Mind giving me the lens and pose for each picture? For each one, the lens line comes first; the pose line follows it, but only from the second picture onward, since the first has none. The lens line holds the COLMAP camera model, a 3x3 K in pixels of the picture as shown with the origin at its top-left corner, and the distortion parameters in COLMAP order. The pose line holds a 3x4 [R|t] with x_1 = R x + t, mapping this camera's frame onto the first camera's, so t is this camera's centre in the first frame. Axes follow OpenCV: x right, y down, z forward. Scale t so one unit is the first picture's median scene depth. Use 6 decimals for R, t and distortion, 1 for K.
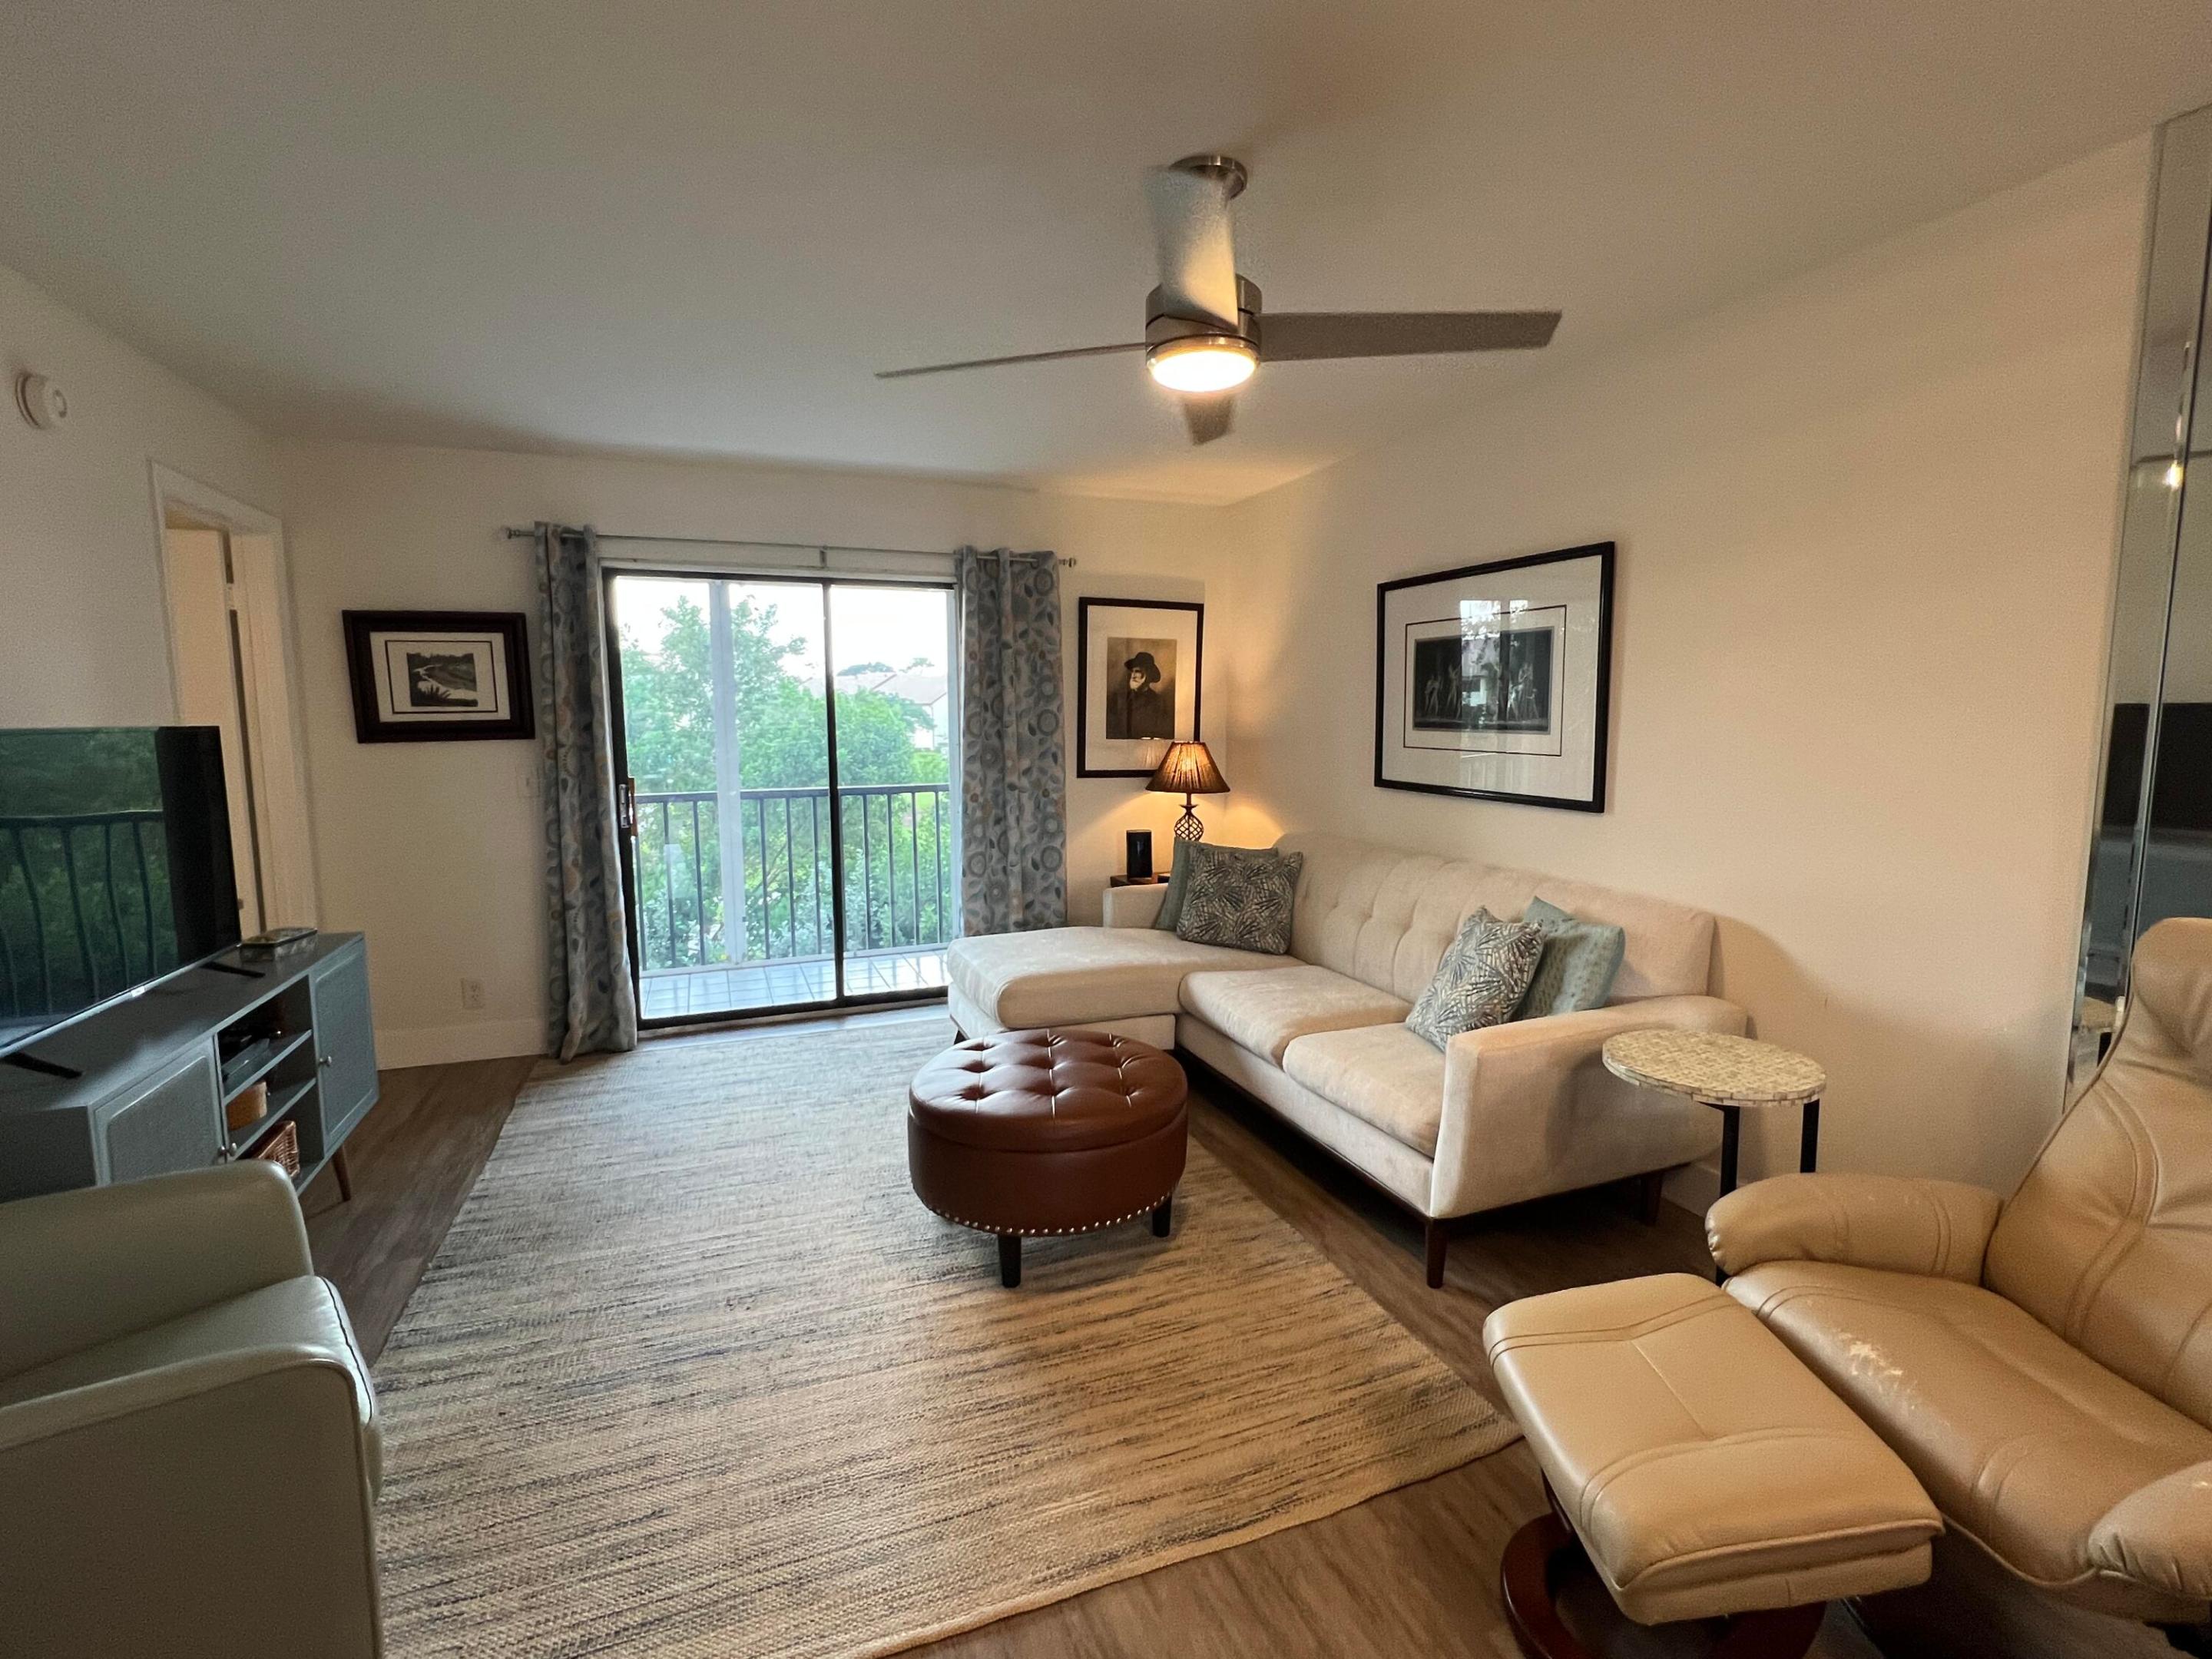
lens RADIAL K [[1020.0, 0, 1107.6], [0, 1020.0, 823.5], [0, 0, 1]] dist [-0.000811, -0.000067]
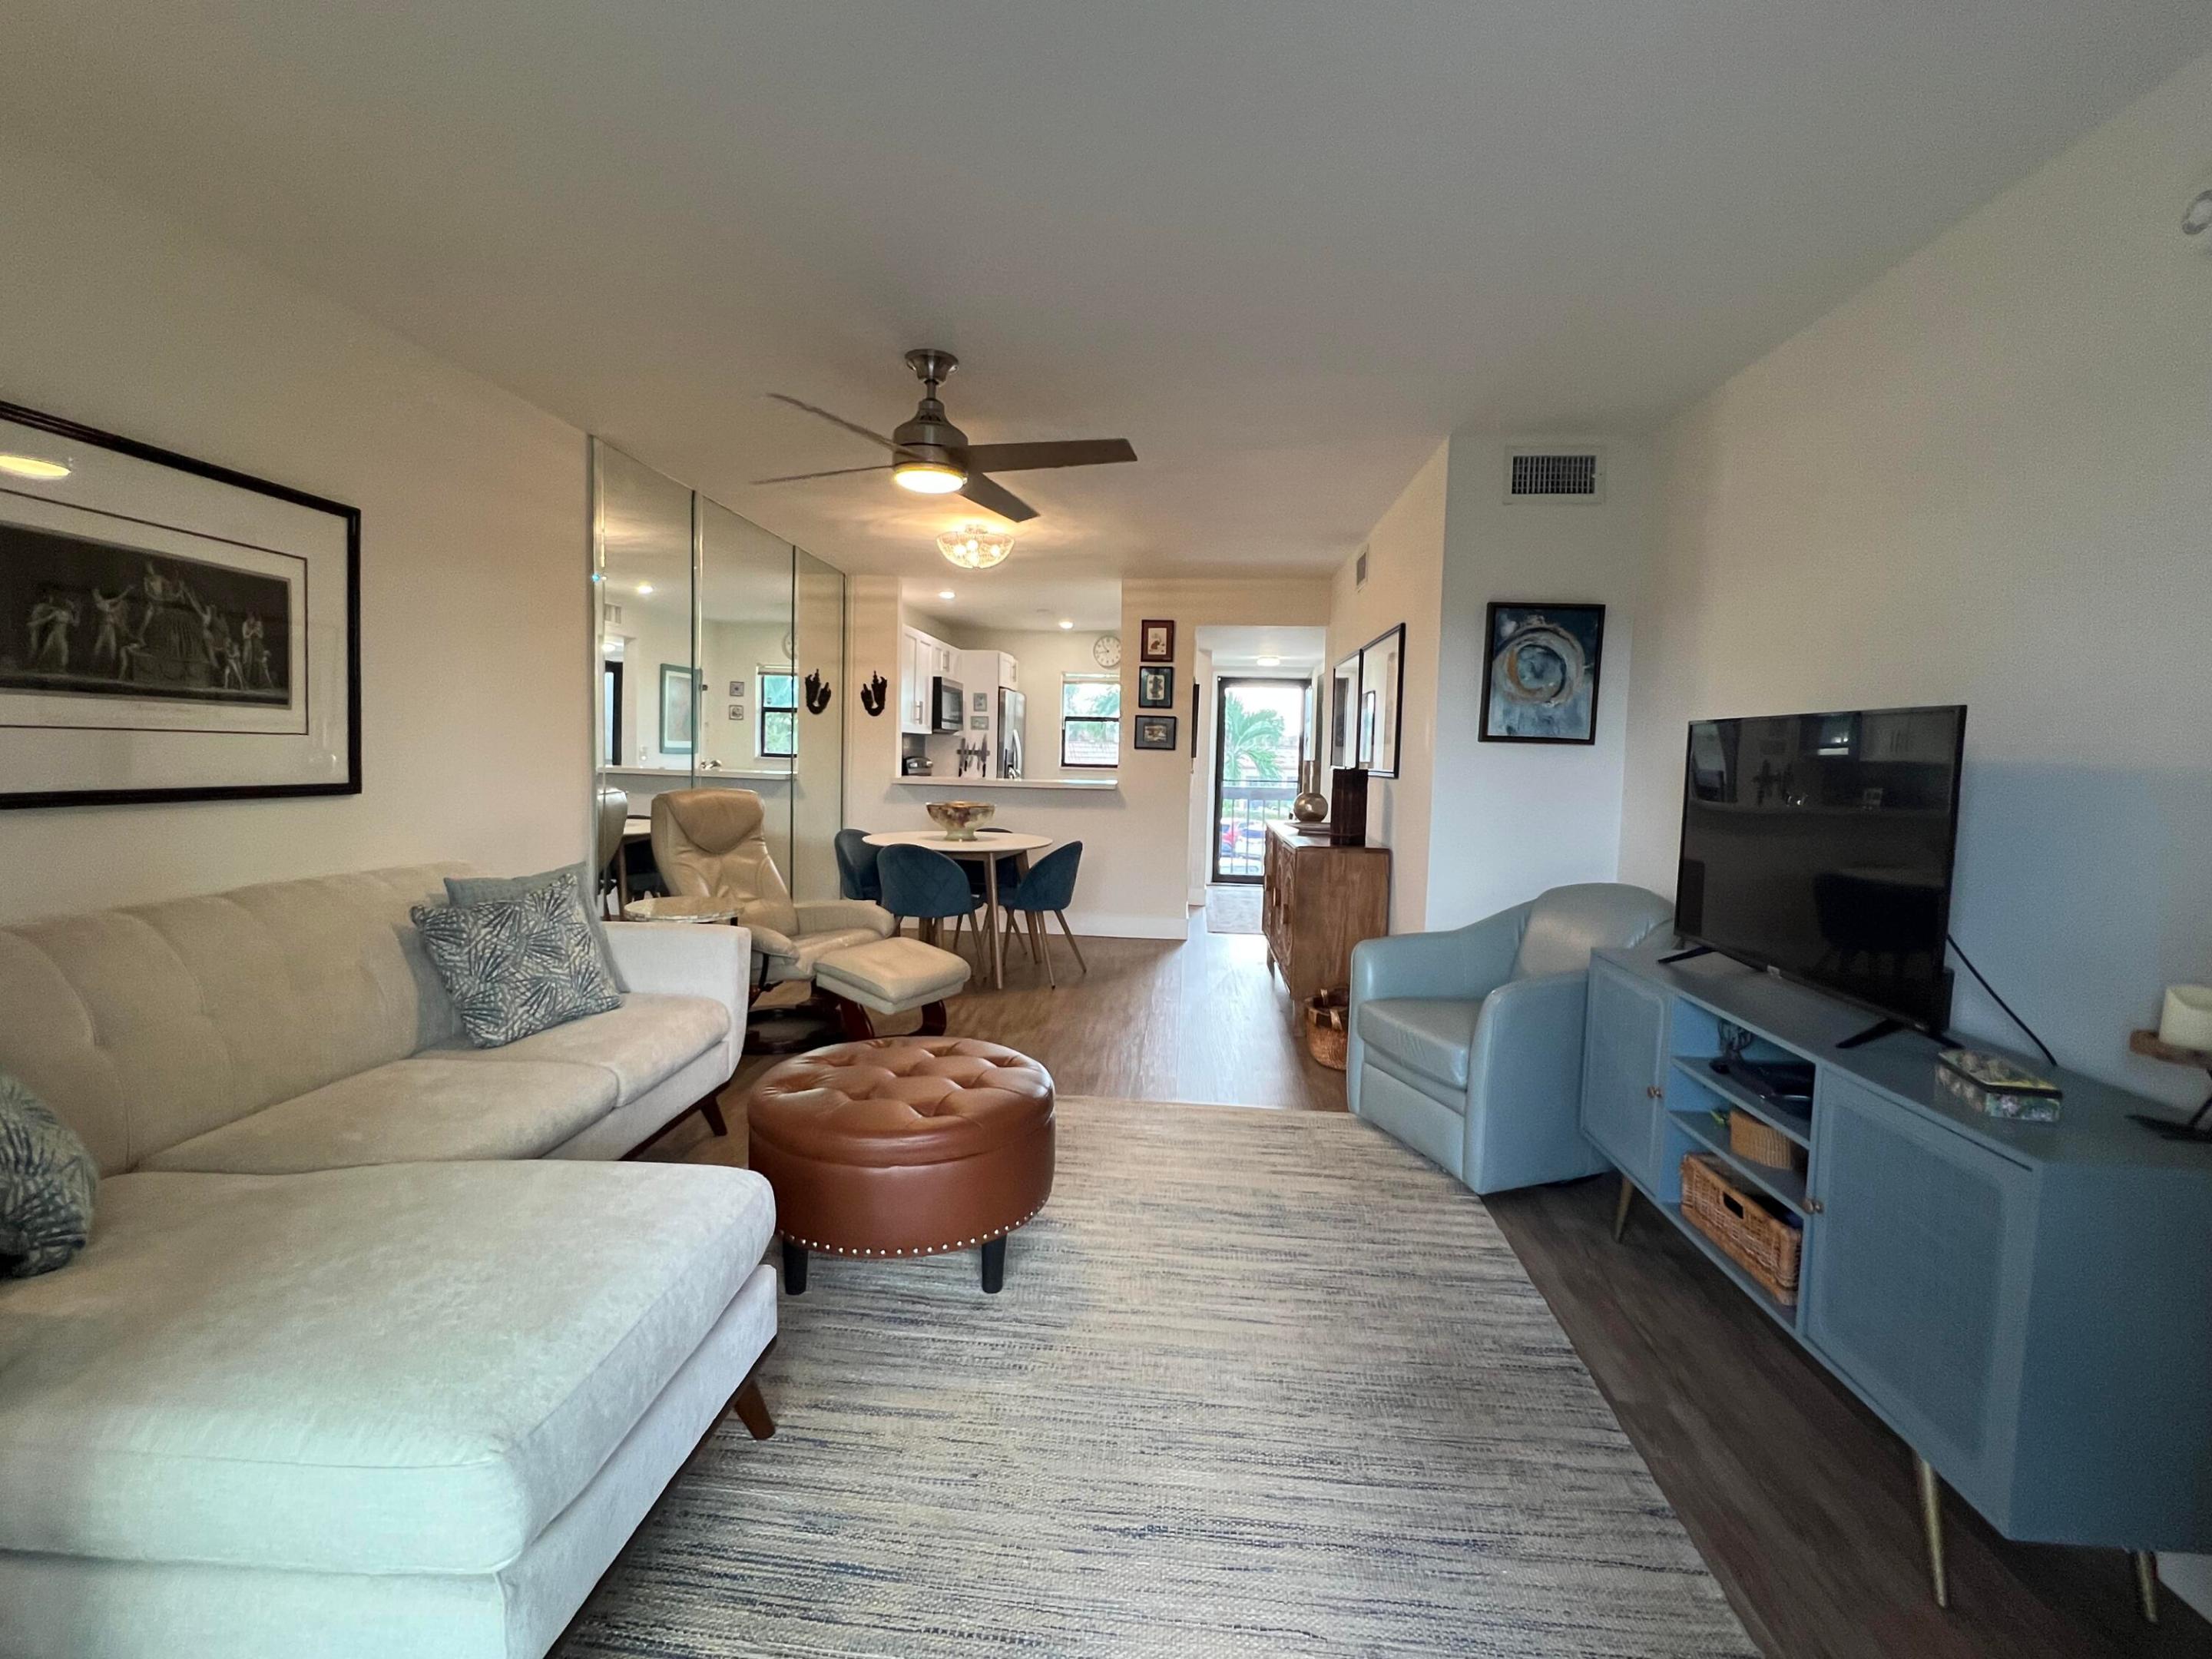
lens RADIAL K [[1020.0, 0, 1097.6], [0, 1020.0, 821.6], [0, 0, 1]] dist [-0.000811, -0.000067]
pose [[-0.897724, -0.047501, 0.437990, -0.551202], [0.030556, 0.985063, 0.169462, -0.123564], [-0.439498, 0.165513, -0.882863, 1.539494]]
